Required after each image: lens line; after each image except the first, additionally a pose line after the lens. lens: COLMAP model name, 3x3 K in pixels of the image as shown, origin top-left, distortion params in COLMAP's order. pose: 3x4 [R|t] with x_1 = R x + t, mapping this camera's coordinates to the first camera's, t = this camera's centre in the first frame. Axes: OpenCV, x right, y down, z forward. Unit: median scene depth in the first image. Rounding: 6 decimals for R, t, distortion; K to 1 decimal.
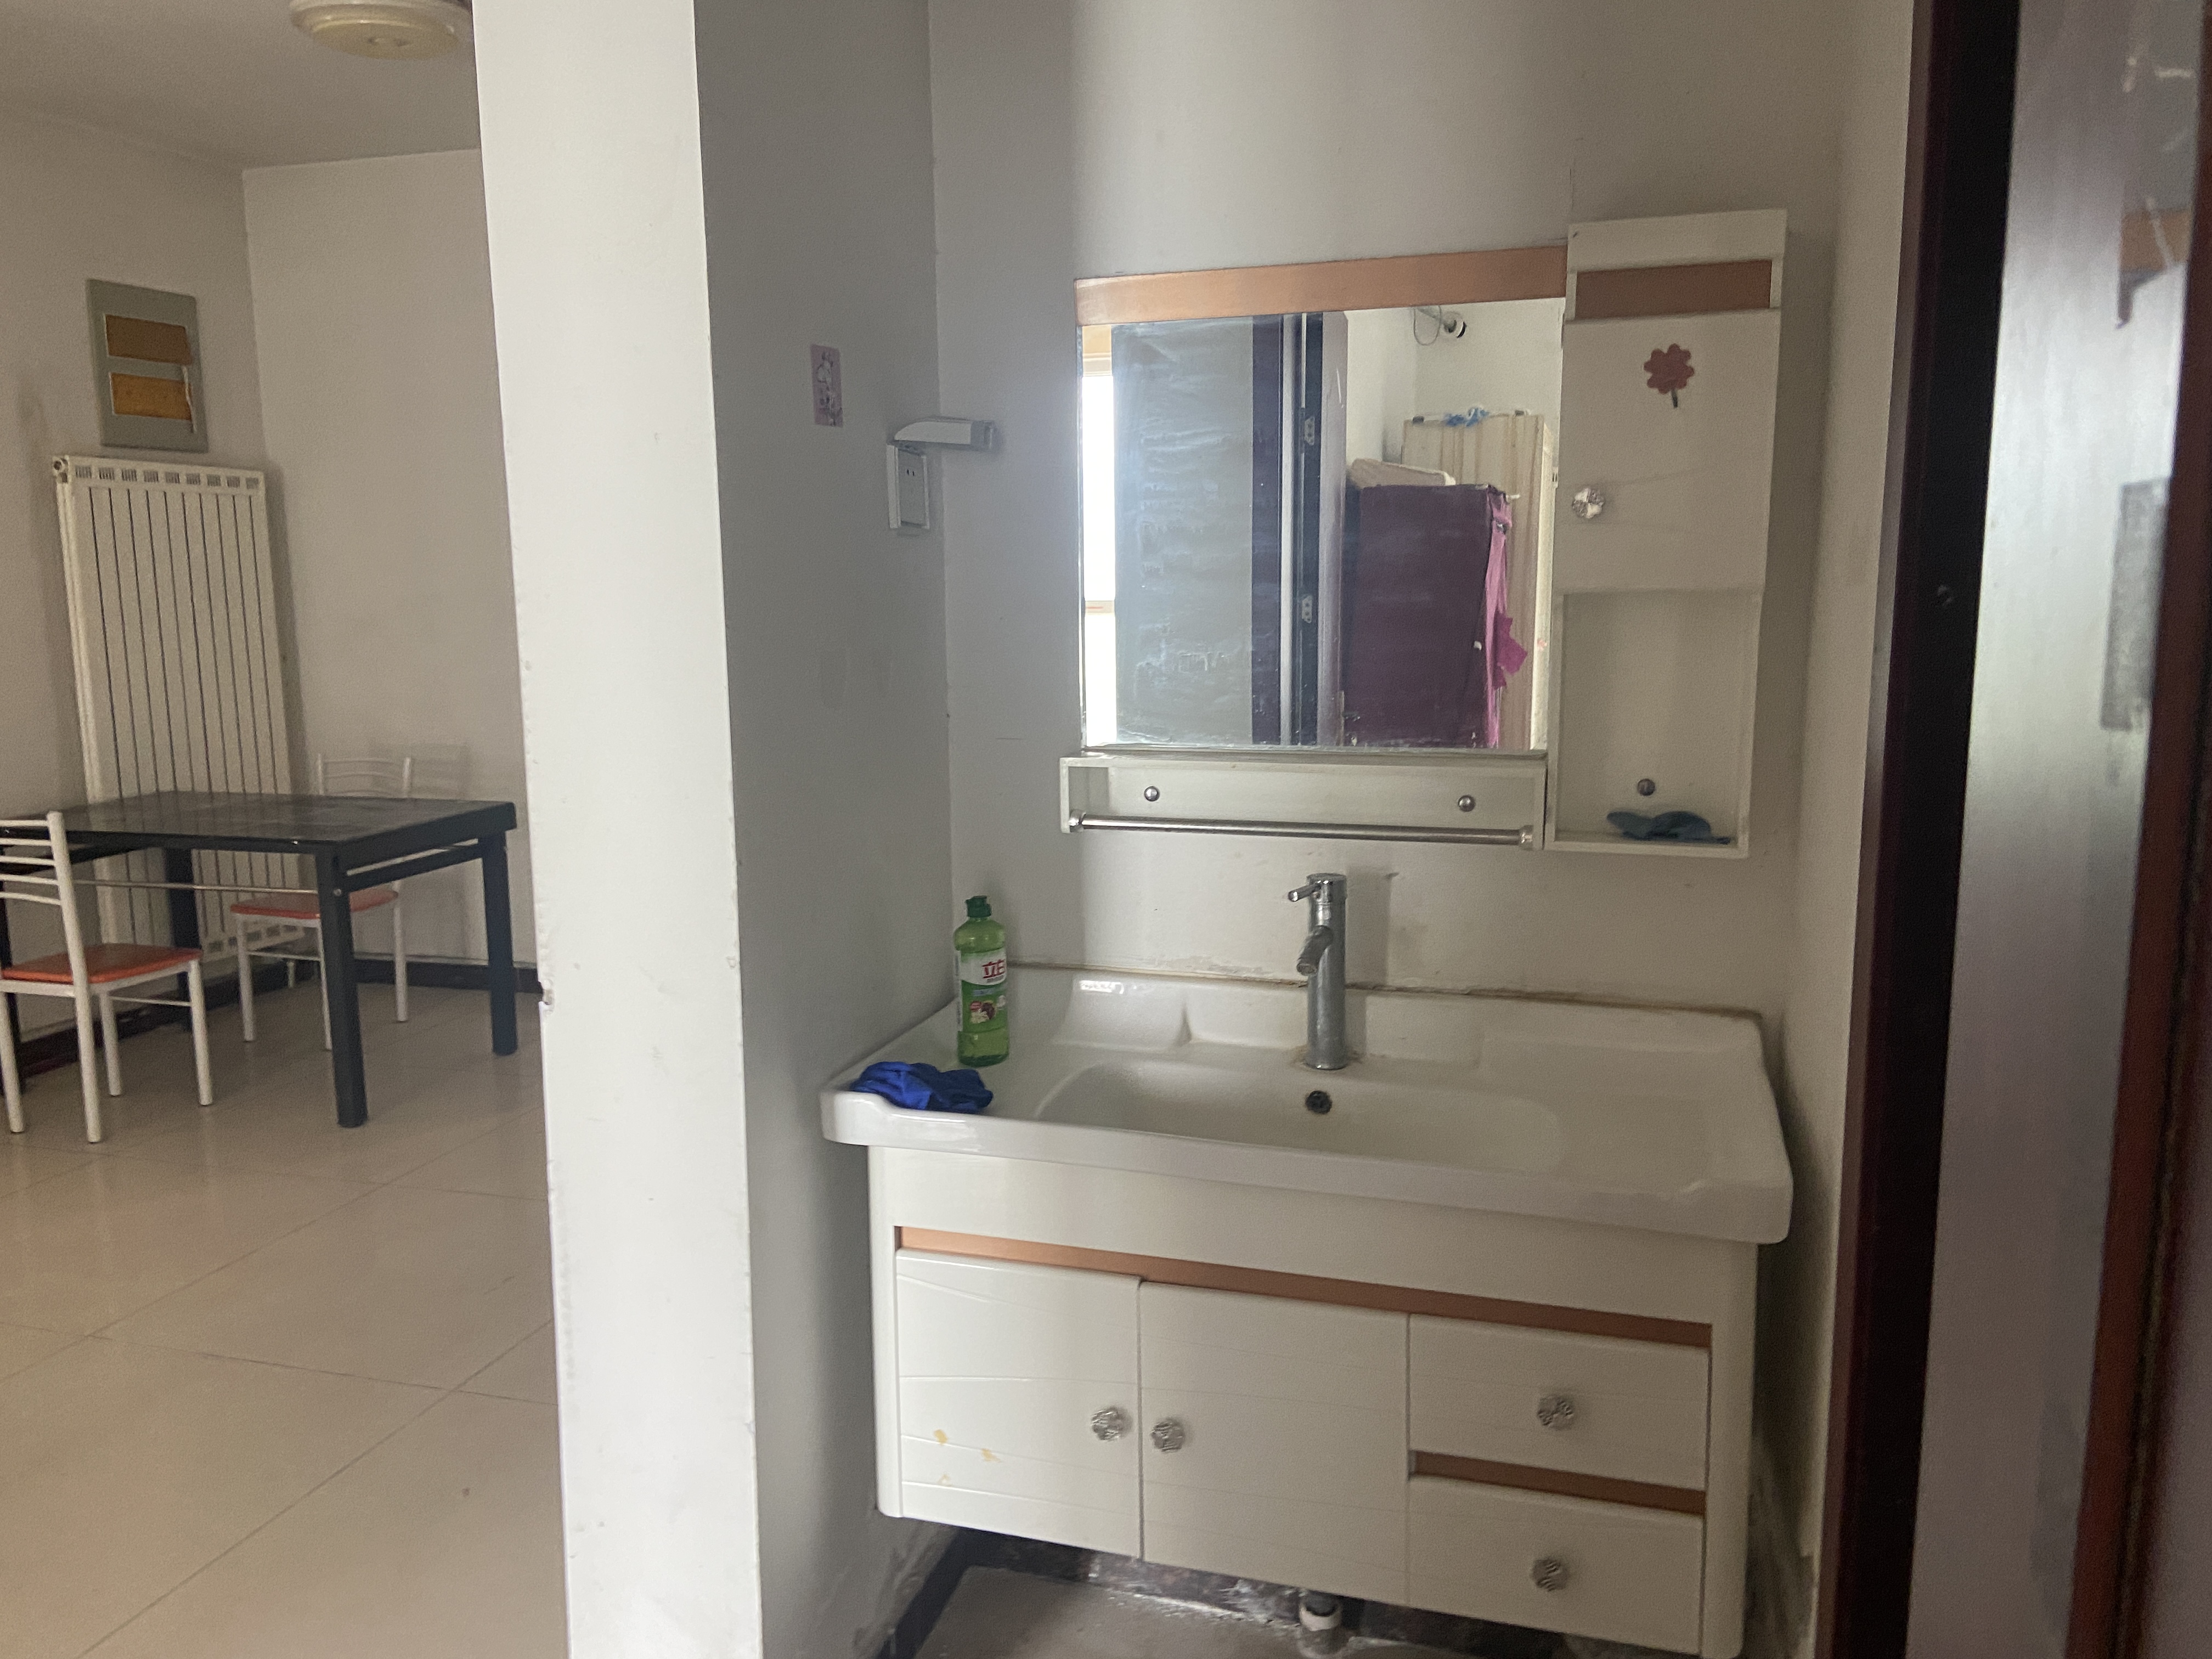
lens RADIAL K [[1704.3, 0, 1106.0], [0, 1704.3, 829.5], [0, 0, 1]] dist [0.126691, -0.195047]
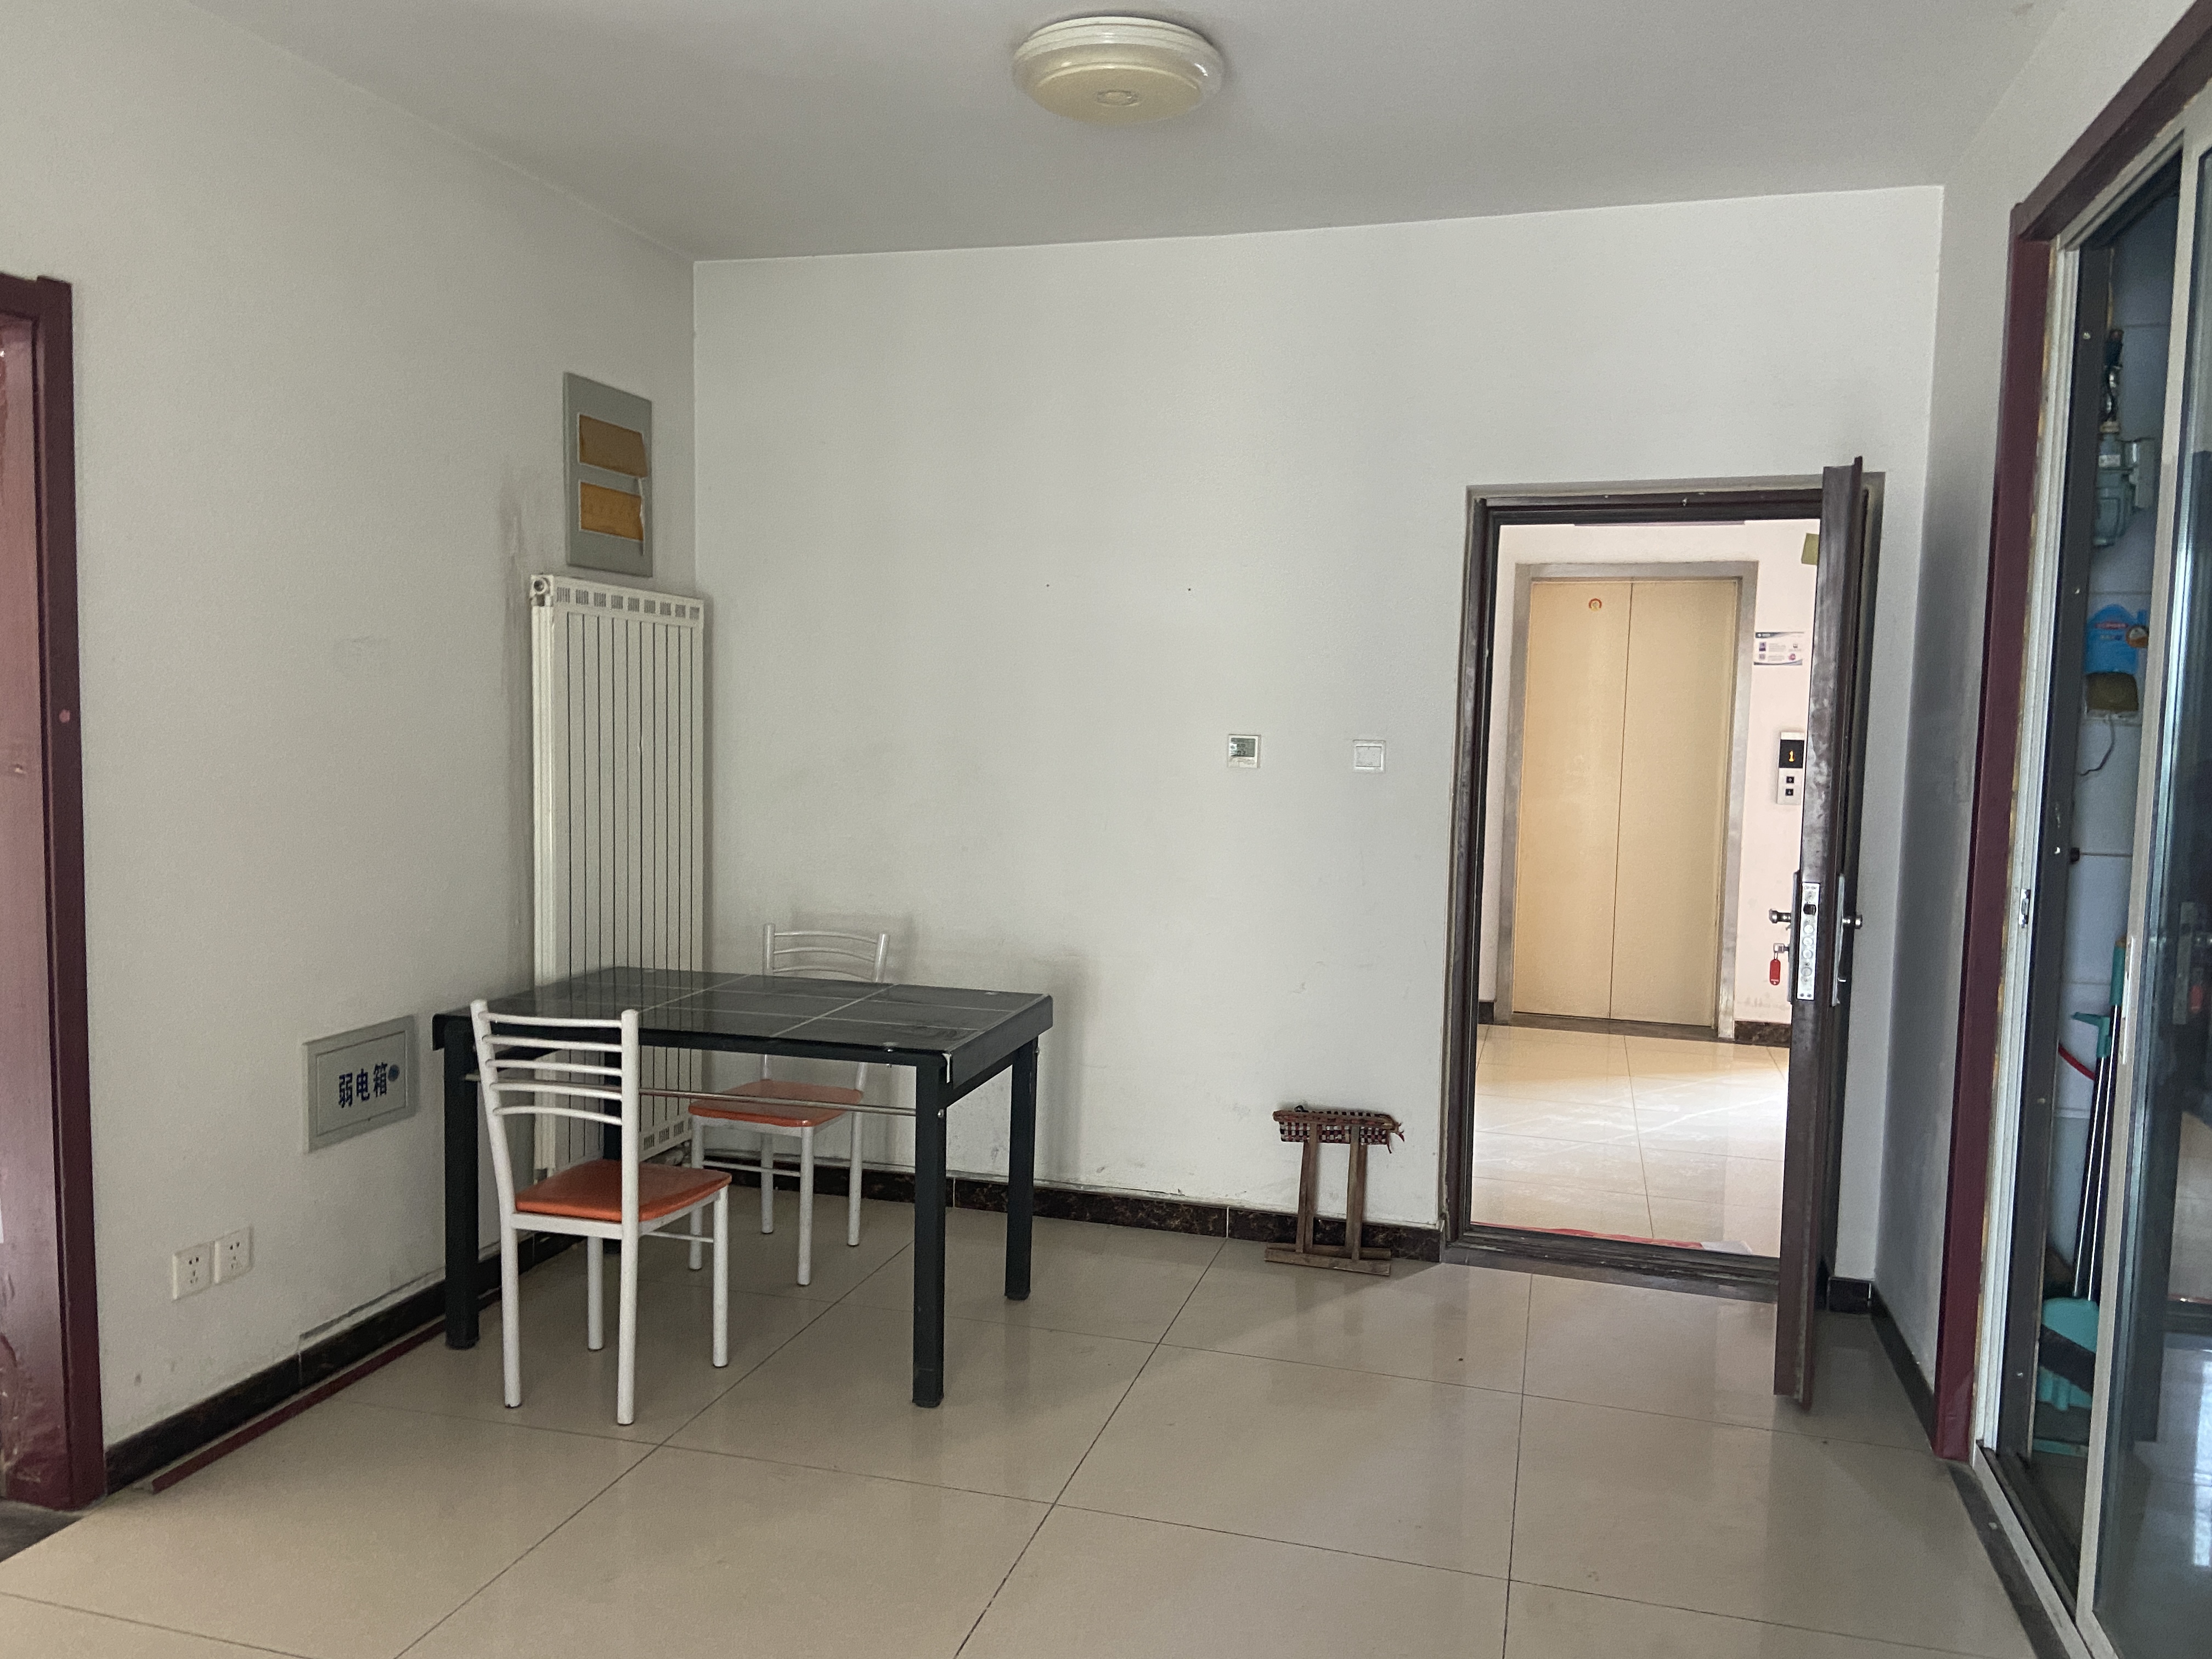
lens RADIAL K [[1704.3, 0, 1106.0], [0, 1704.3, 829.5], [0, 0, 1]] dist [0.126691, -0.195047]
pose [[0.999048, 0.026950, 0.034316, -0.337320], [-0.024075, 0.996375, -0.081596, -0.027383], [-0.036390, 0.080693, 0.996075, 0.151616]]
